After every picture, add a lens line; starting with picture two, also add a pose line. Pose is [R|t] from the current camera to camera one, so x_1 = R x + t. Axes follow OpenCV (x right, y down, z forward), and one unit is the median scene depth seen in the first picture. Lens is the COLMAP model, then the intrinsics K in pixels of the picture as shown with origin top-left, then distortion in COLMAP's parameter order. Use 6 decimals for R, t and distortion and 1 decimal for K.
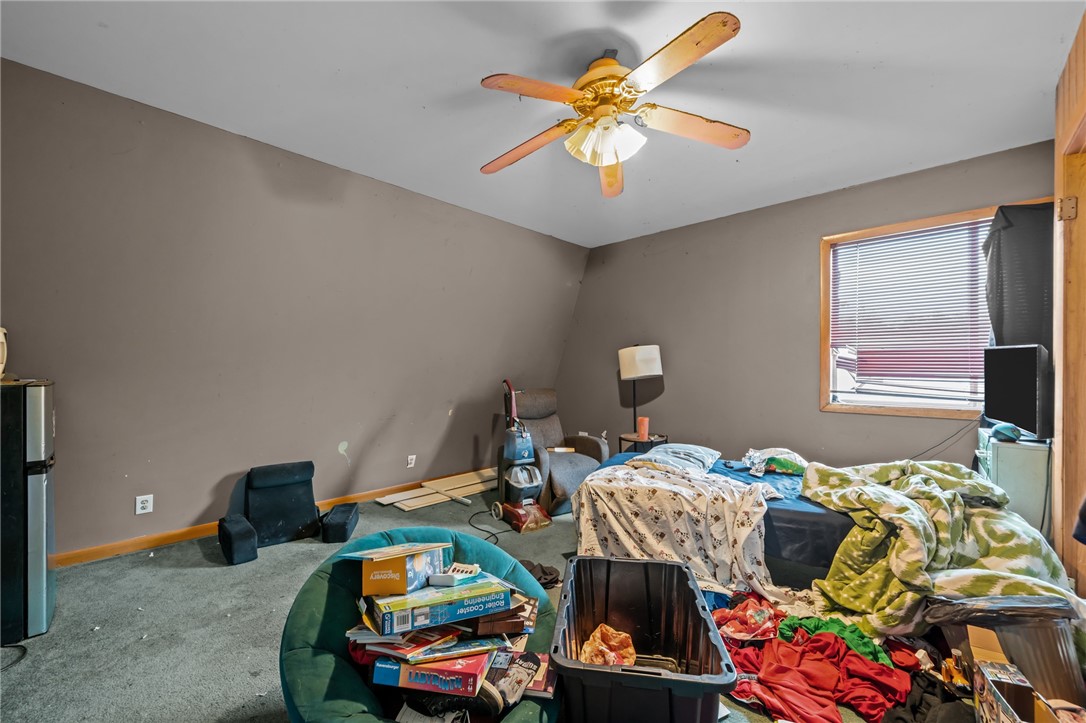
lens RADIAL K [[428.6, 0, 533.0], [0, 428.6, 362.8], [0, 0, 1]] dist [-0.001553, -0.000018]
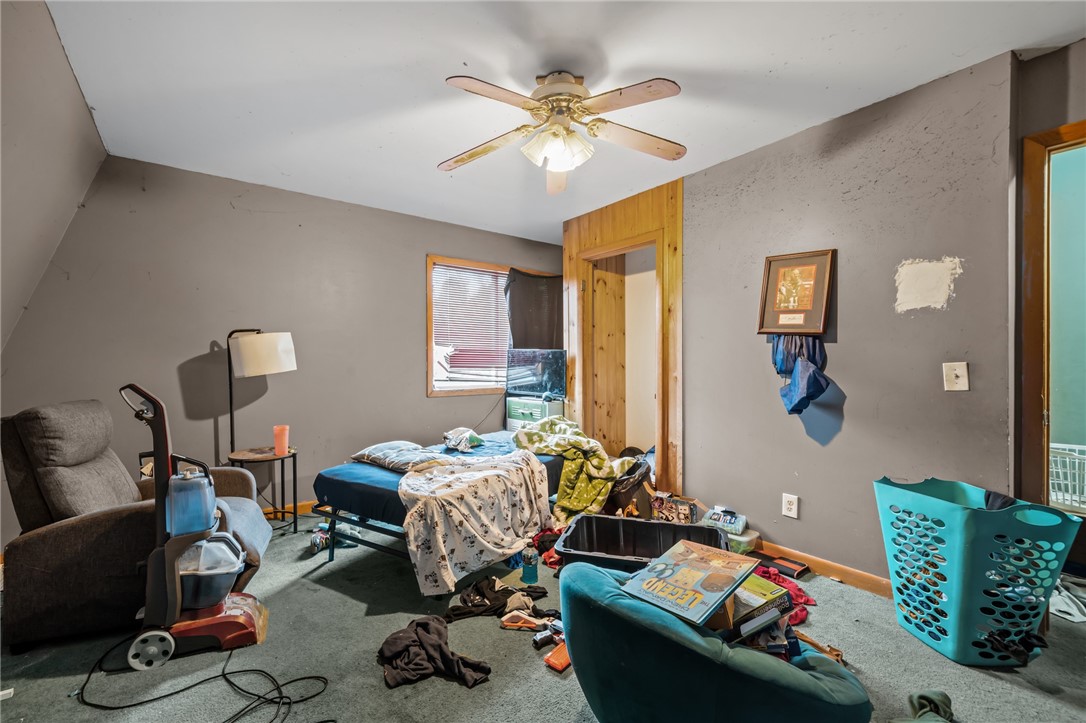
lens RADIAL K [[446.6, 0, 537.0], [0, 446.6, 354.4], [0, 0, 1]] dist [-0.000194, 0.000170]
pose [[0.163428, 0.016410, 0.986419, -0.733869], [-0.011377, 0.999827, -0.014749, 0.009433], [-0.986490, -0.008812, 0.163587, 0.672983]]
